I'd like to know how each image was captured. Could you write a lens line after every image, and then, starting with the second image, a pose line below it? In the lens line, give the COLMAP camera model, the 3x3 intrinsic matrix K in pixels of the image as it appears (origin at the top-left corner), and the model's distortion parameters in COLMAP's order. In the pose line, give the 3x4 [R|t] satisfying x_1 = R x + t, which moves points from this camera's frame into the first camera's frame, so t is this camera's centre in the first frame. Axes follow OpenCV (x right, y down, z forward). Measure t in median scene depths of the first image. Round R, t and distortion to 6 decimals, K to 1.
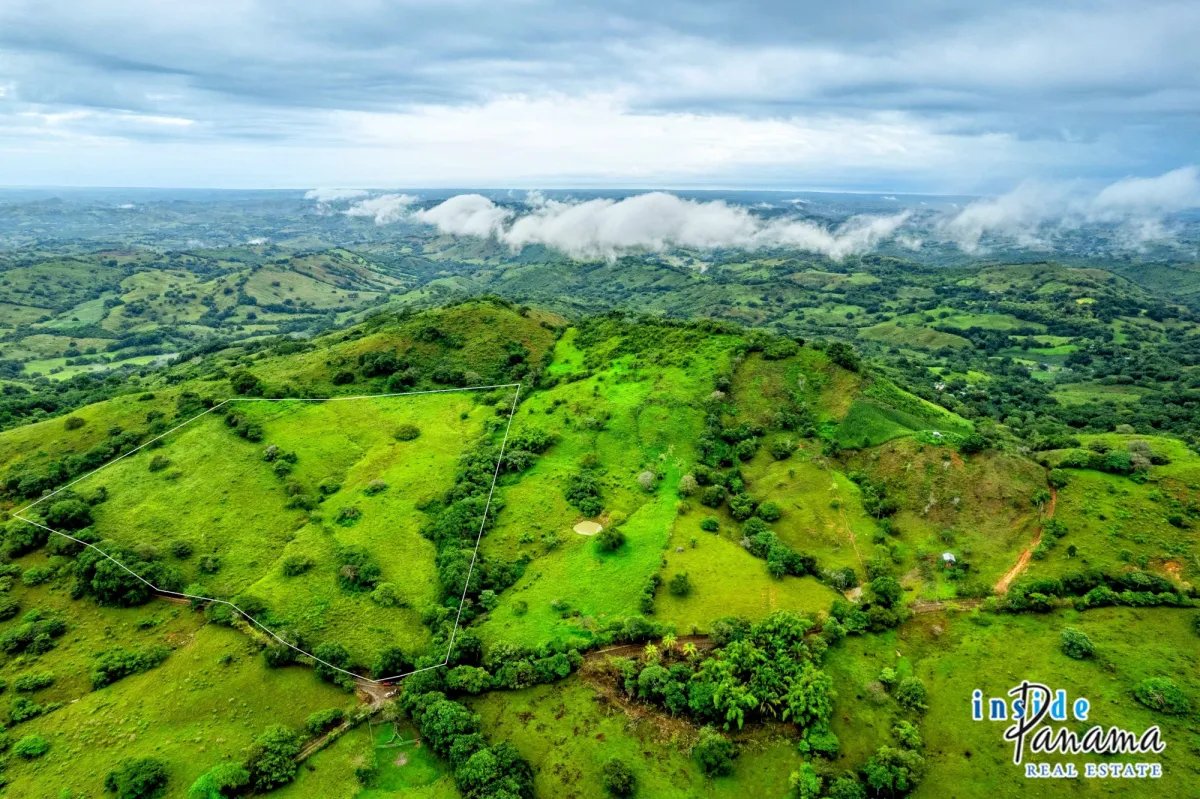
lens RADIAL K [[771.3, 0, 602.8], [0, 771.3, 409.8], [0, 0, 1]] dist [-0.079233, 0.071785]
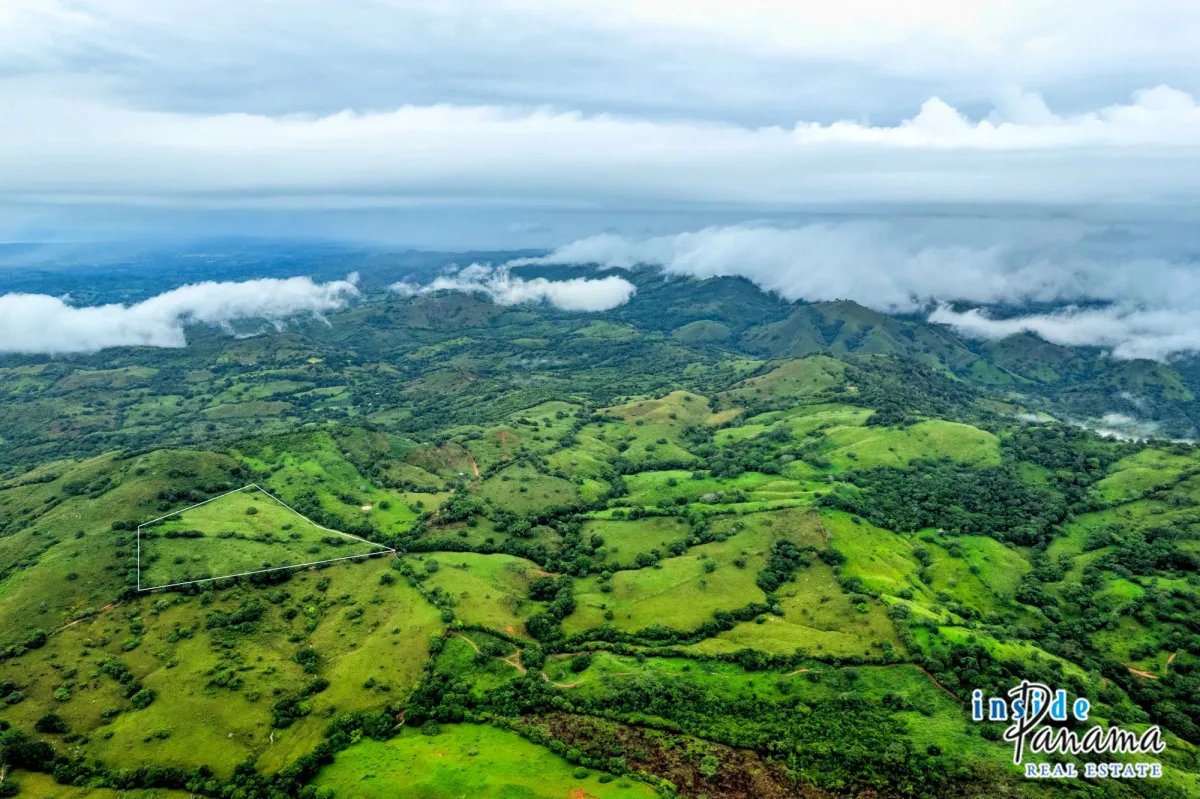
lens RADIAL K [[771.3, 0, 602.8], [0, 771.3, 409.8], [0, 0, 1]] dist [-0.079233, 0.071785]
pose [[0.459173, -0.228684, 0.858408, -1.531446], [0.264299, 0.957708, 0.113761, -0.217911], [-0.848119, 0.174641, 0.500195, -0.928873]]
